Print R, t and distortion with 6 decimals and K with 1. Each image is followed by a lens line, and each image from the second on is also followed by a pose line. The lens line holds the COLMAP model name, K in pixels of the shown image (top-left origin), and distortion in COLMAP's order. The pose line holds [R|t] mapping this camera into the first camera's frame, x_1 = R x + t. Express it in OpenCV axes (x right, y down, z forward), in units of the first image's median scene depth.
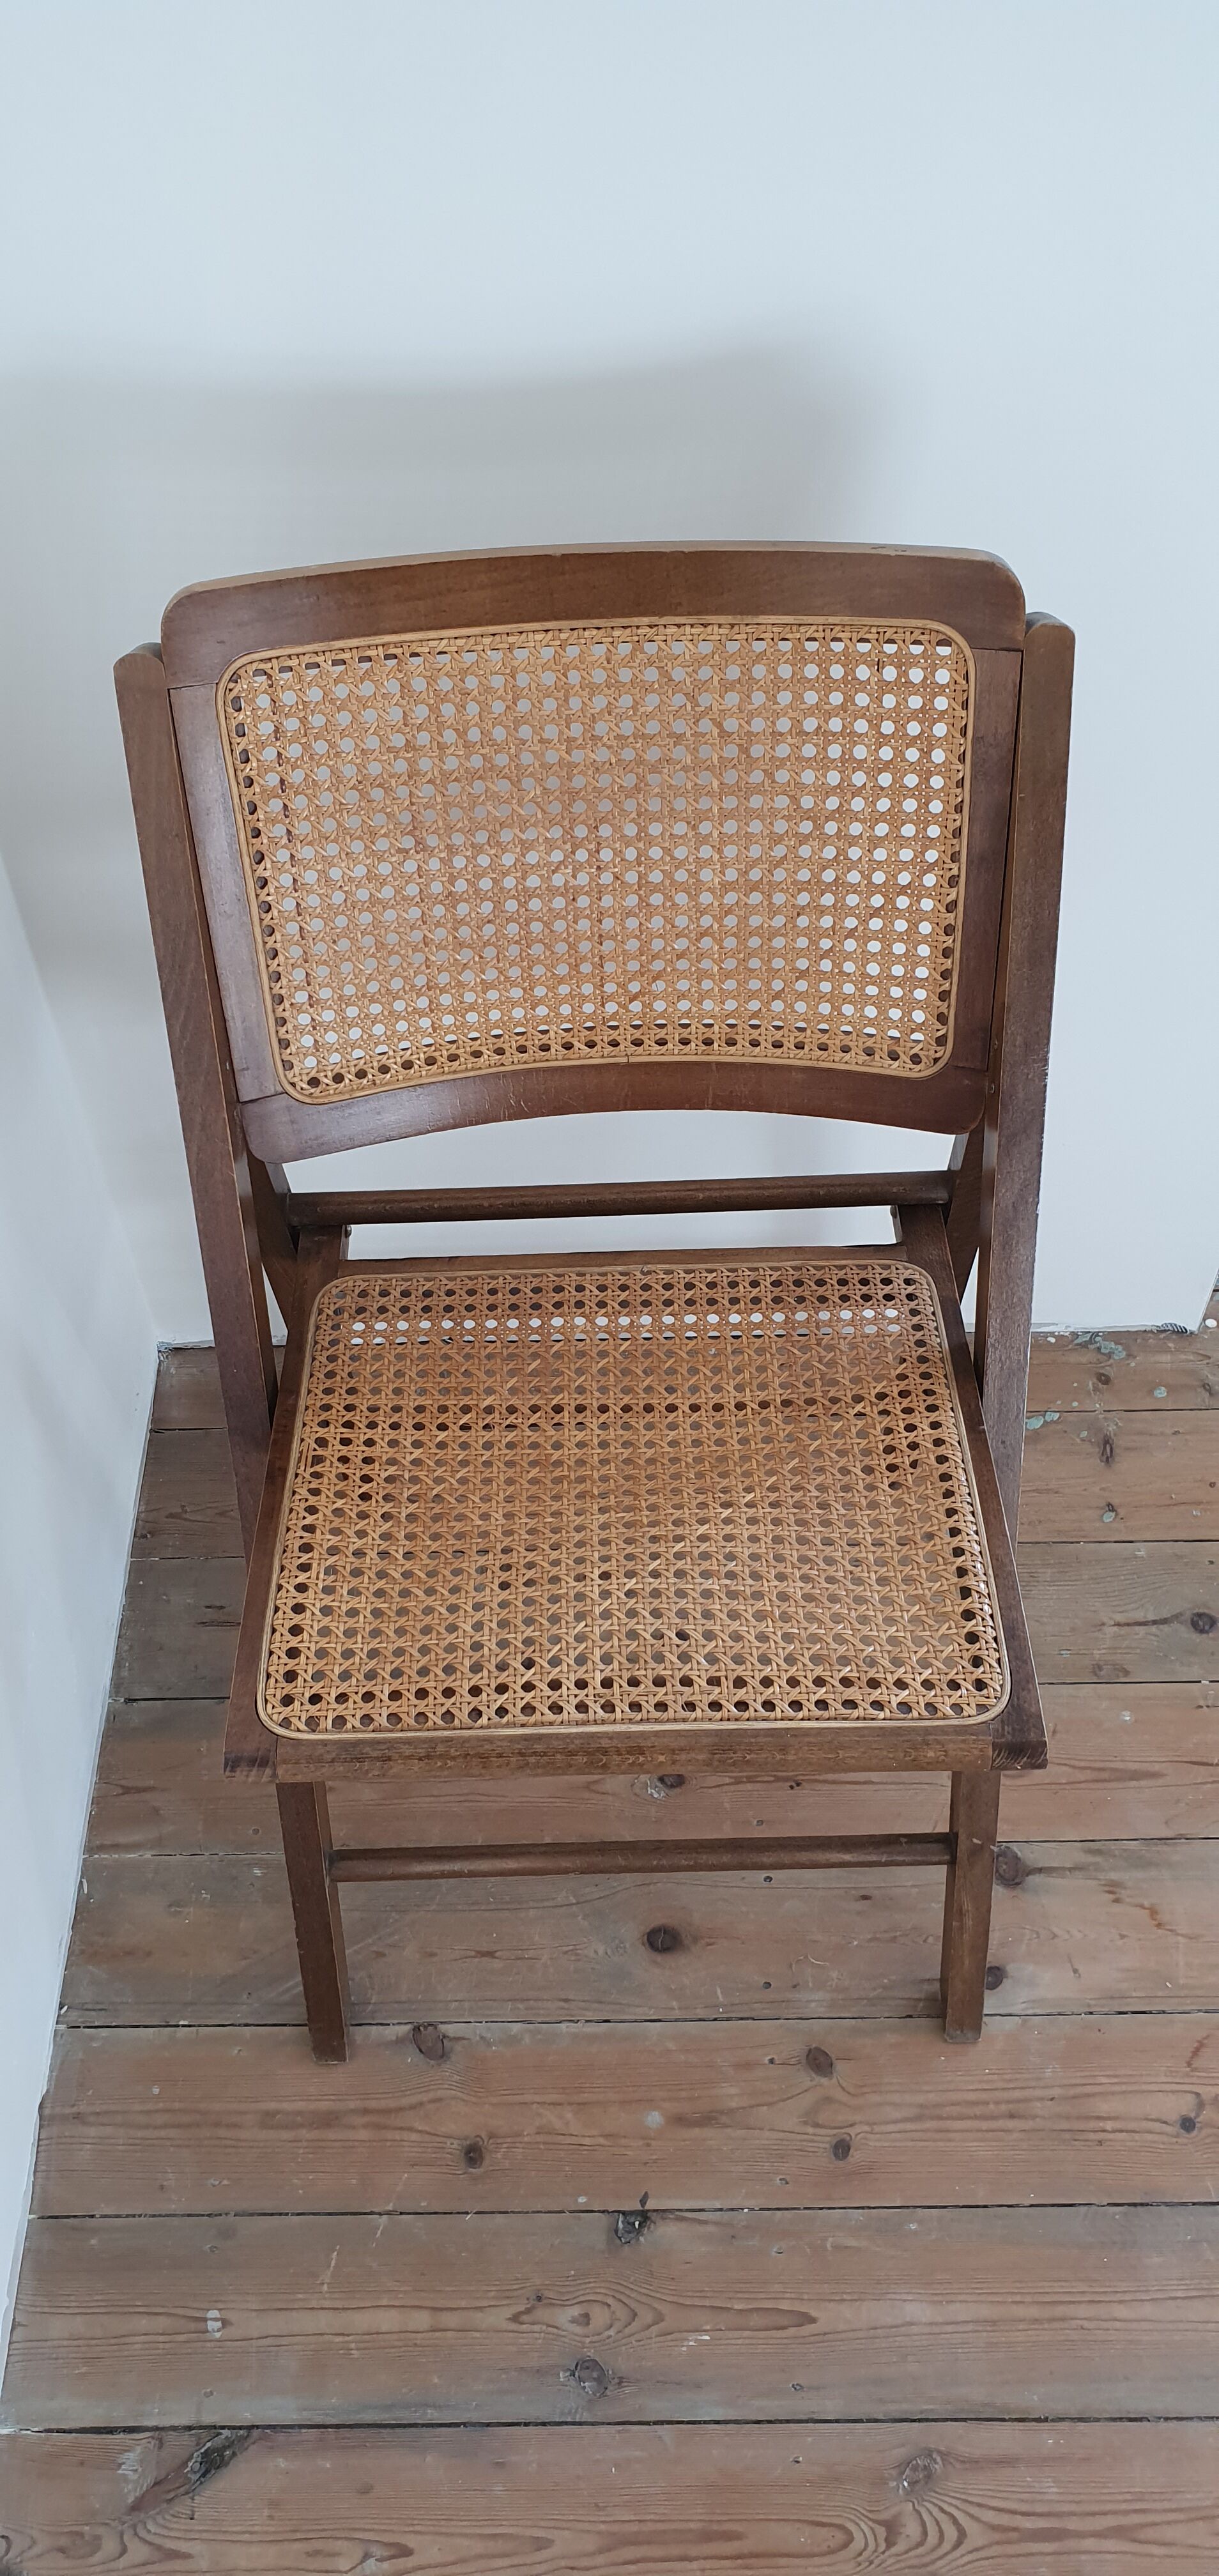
lens RADIAL K [[1908.5, 0, 574.6], [0, 1908.5, 1250.4], [0, 0, 1]] dist [0.007100, -0.077361]
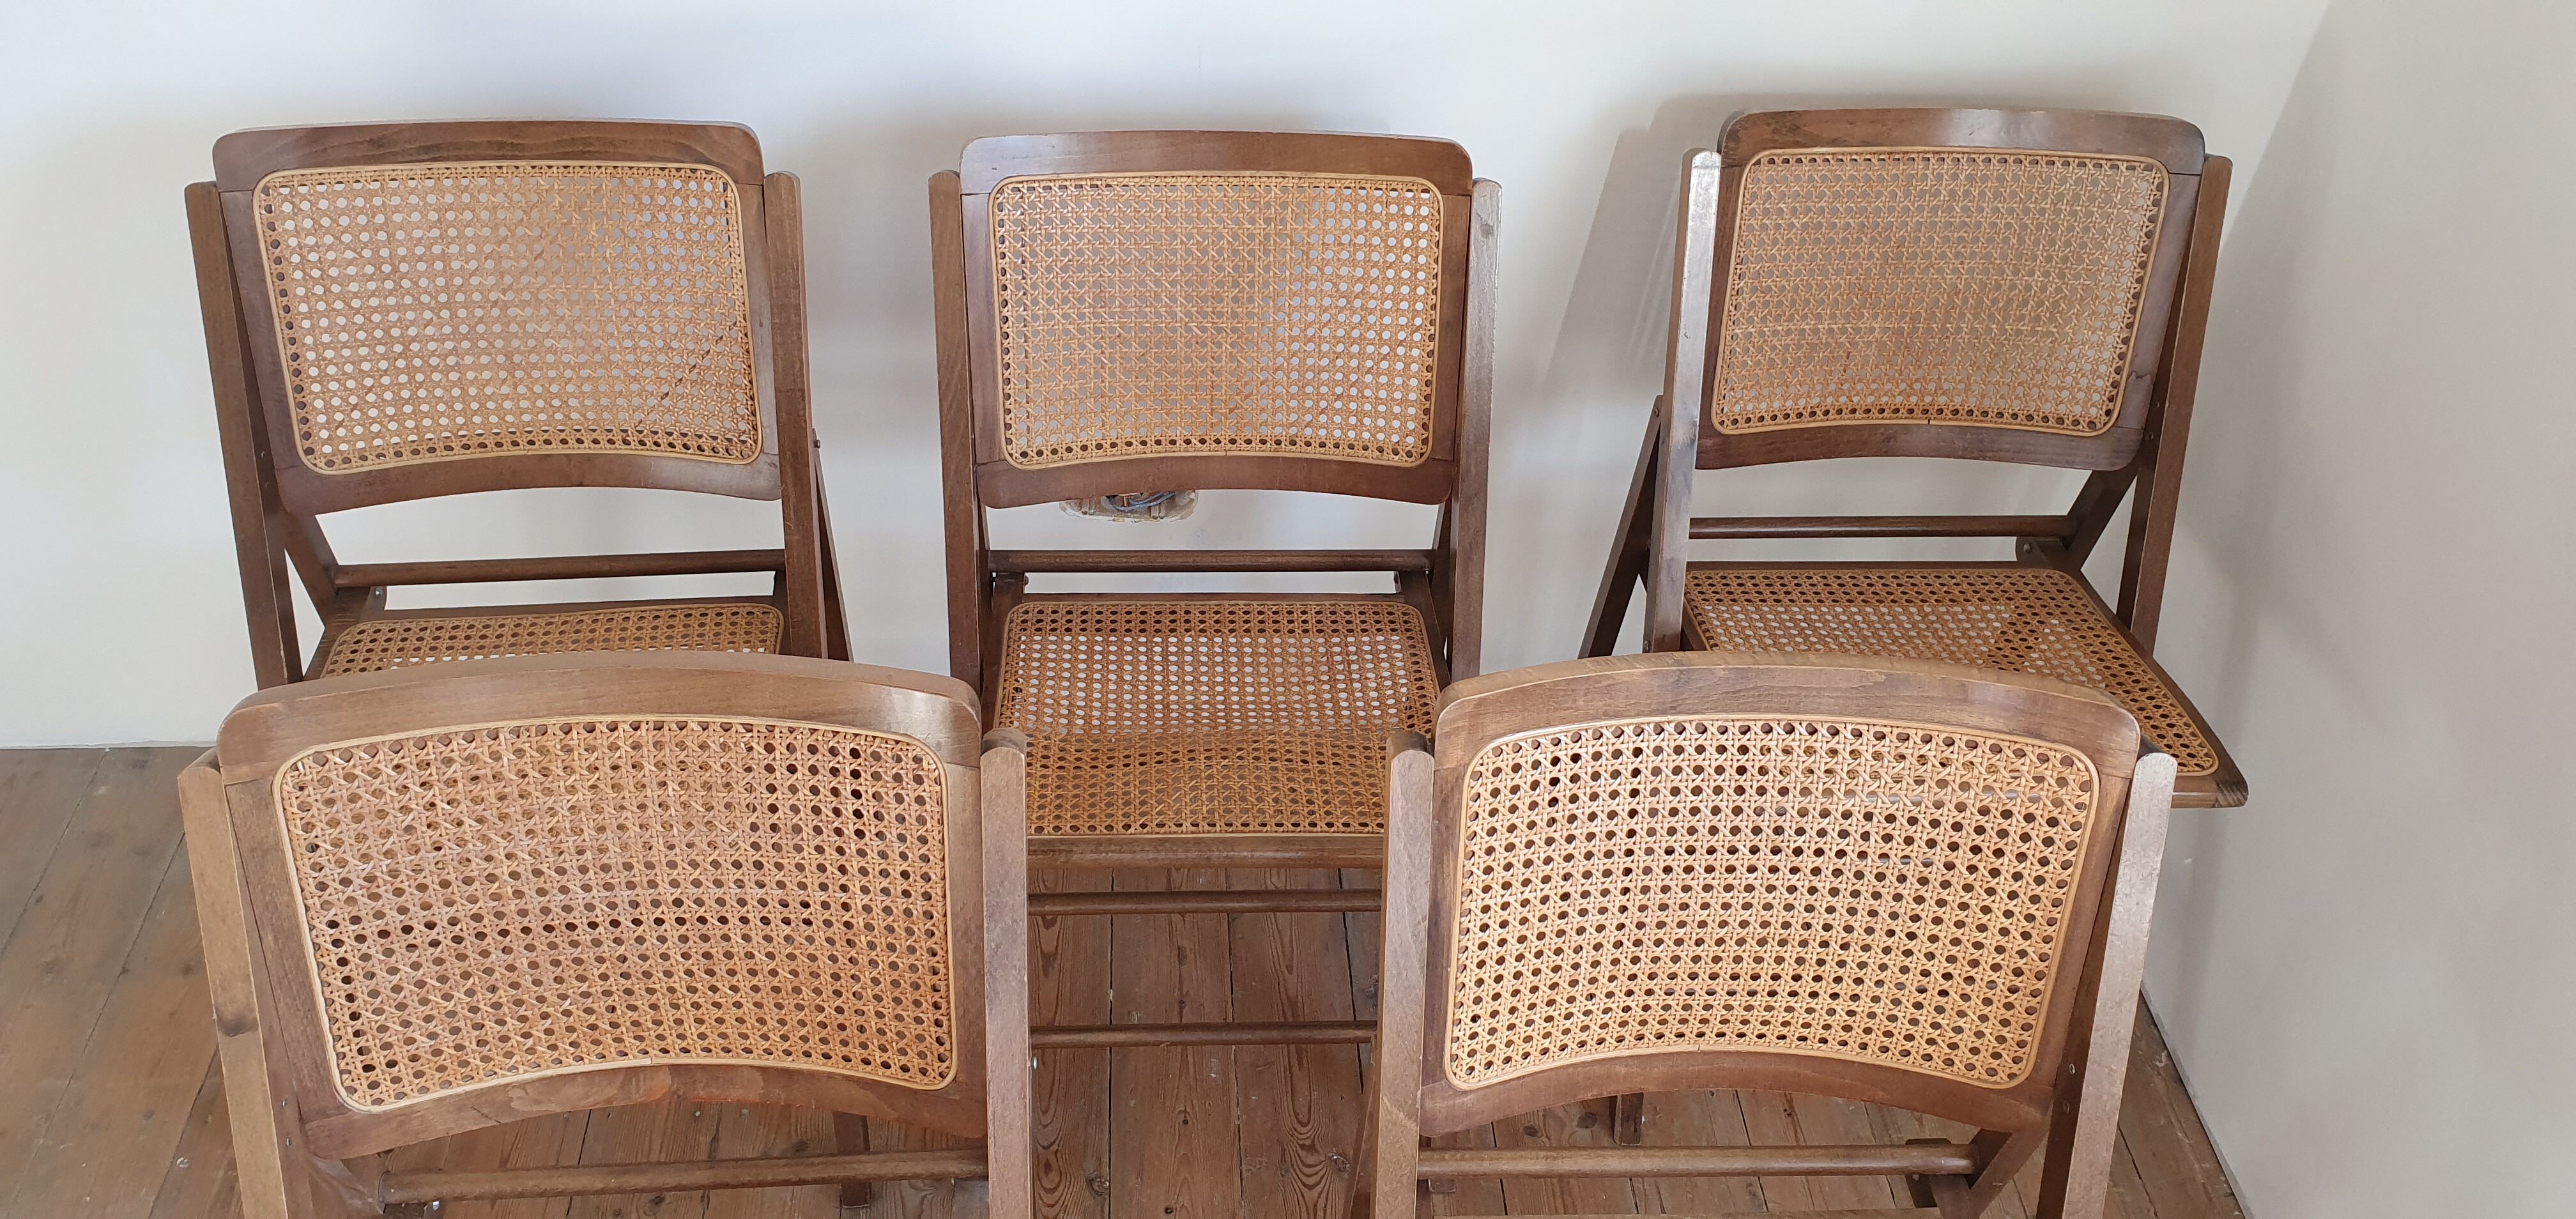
lens RADIAL K [[1908.5, 0, 1288.0], [0, 1908.5, 609.5], [0, 0, 1]] dist [0.007100, -0.077361]
pose [[0.994982, 0.032280, 0.094701, -0.057165], [-0.016495, 0.986495, -0.162959, 0.244969], [-0.098682, 0.160579, 0.982078, -0.447616]]
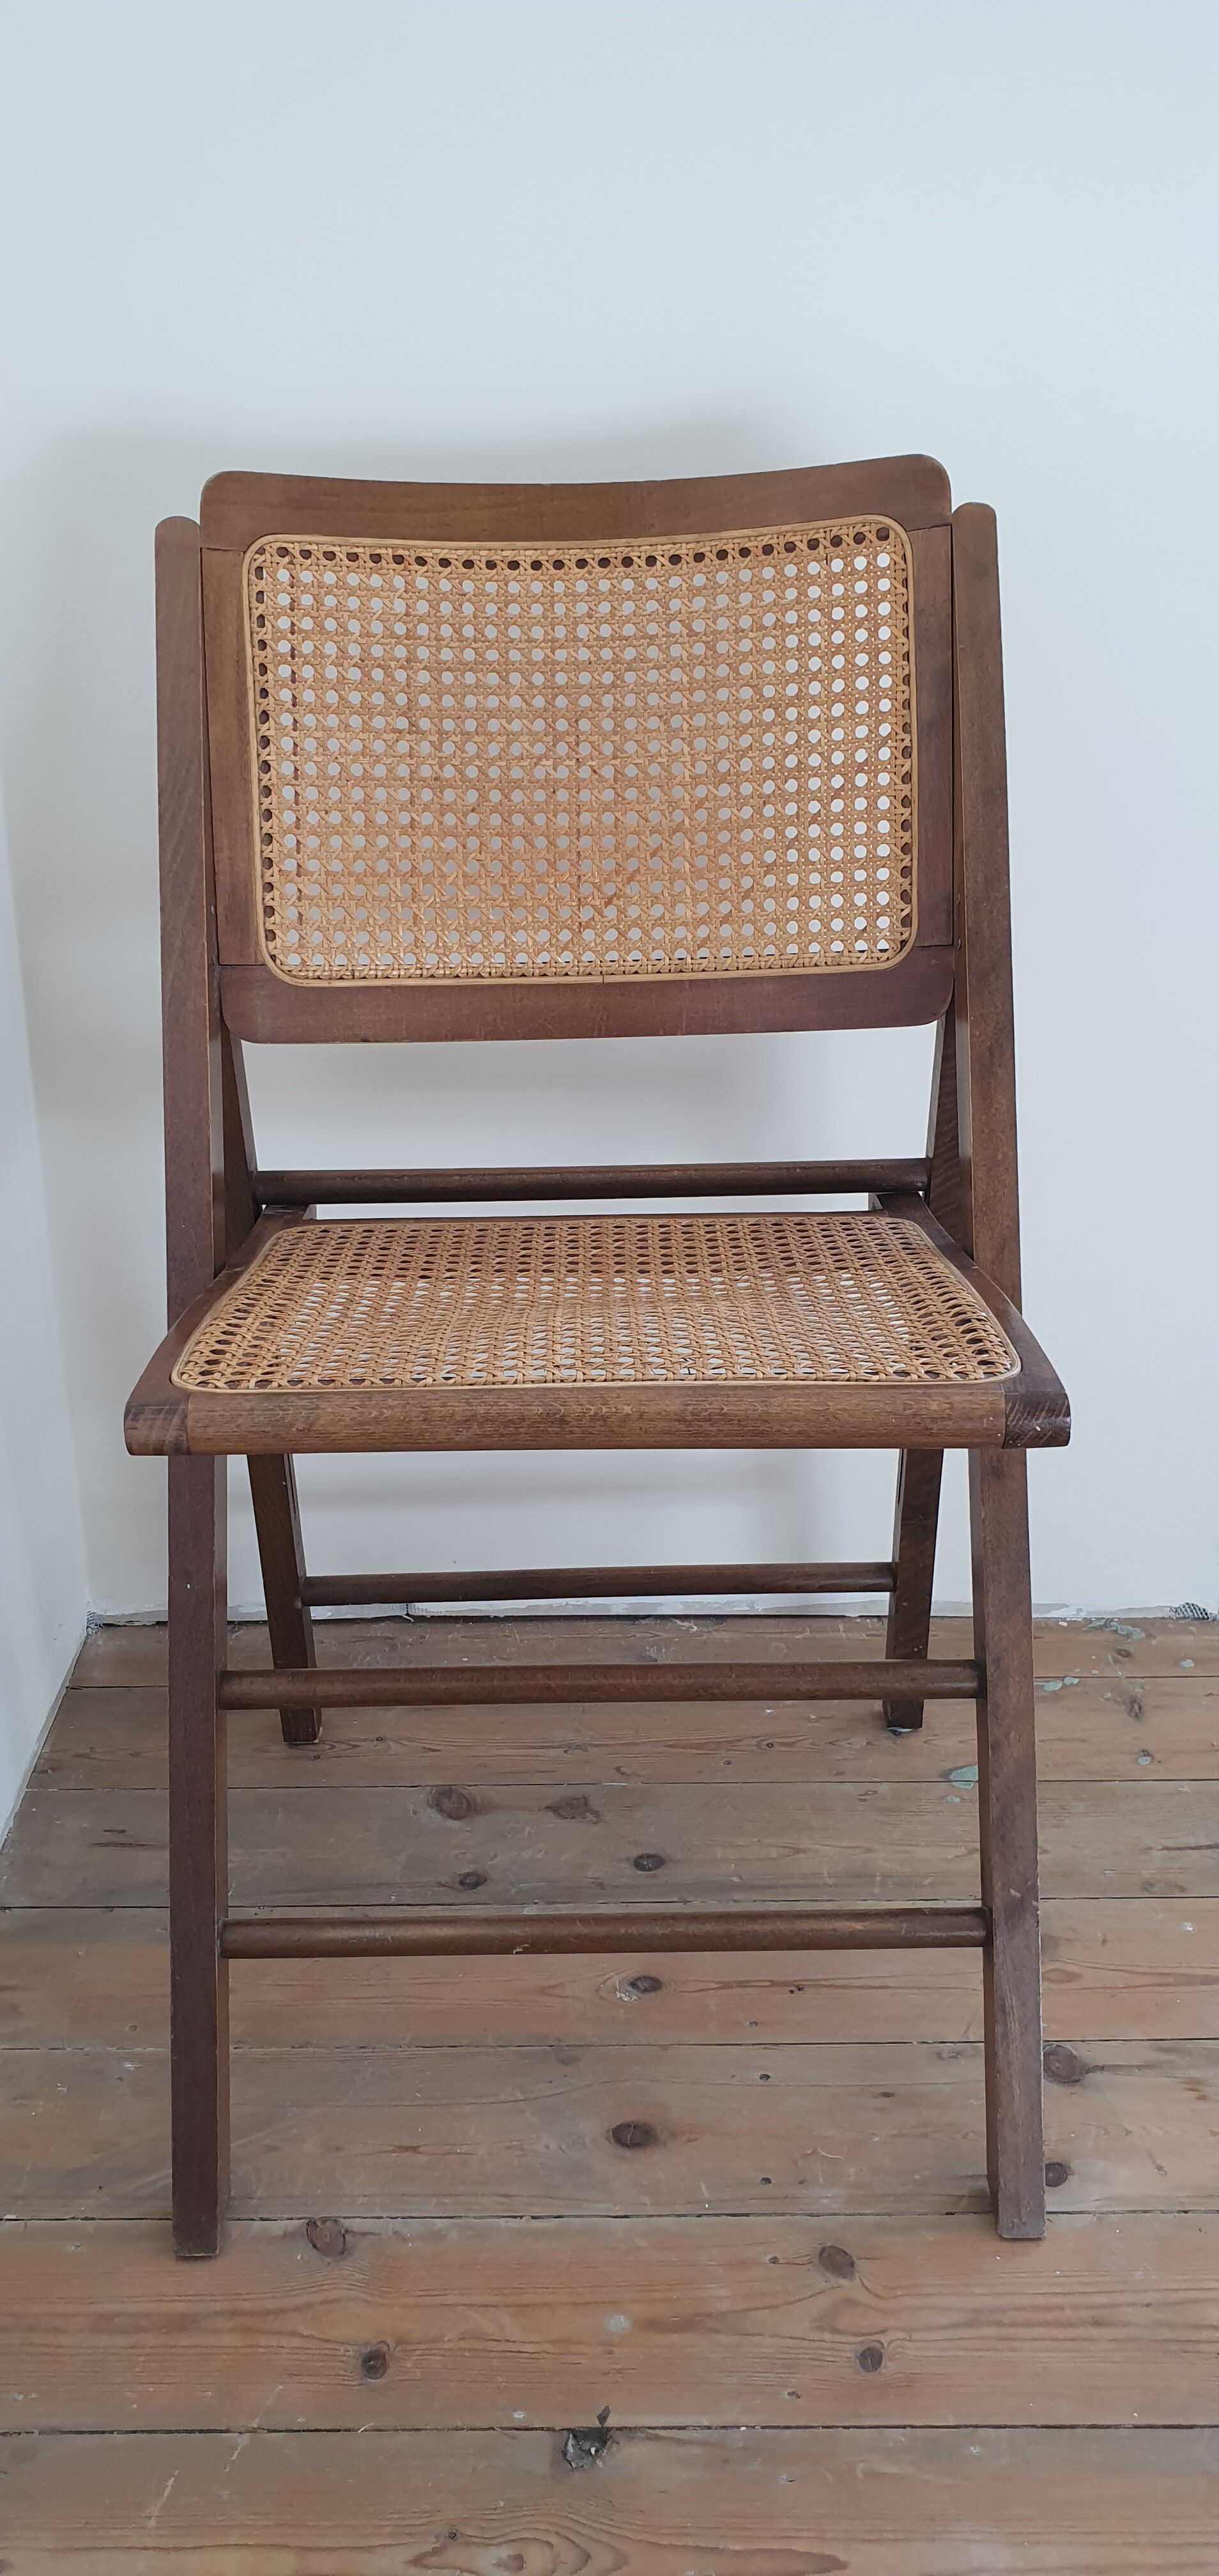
lens RADIAL K [[1935.1, 0, 571.2], [0, 1935.1, 1273.6], [0, 0, 1]] dist [-0.038945, 0.049603]
pose [[0.999687, 0.025009, -0.001057, 0.014314], [-0.022559, 0.881845, -0.470999, 0.467978], [-0.010847, 0.470875, 0.882133, 0.145128]]
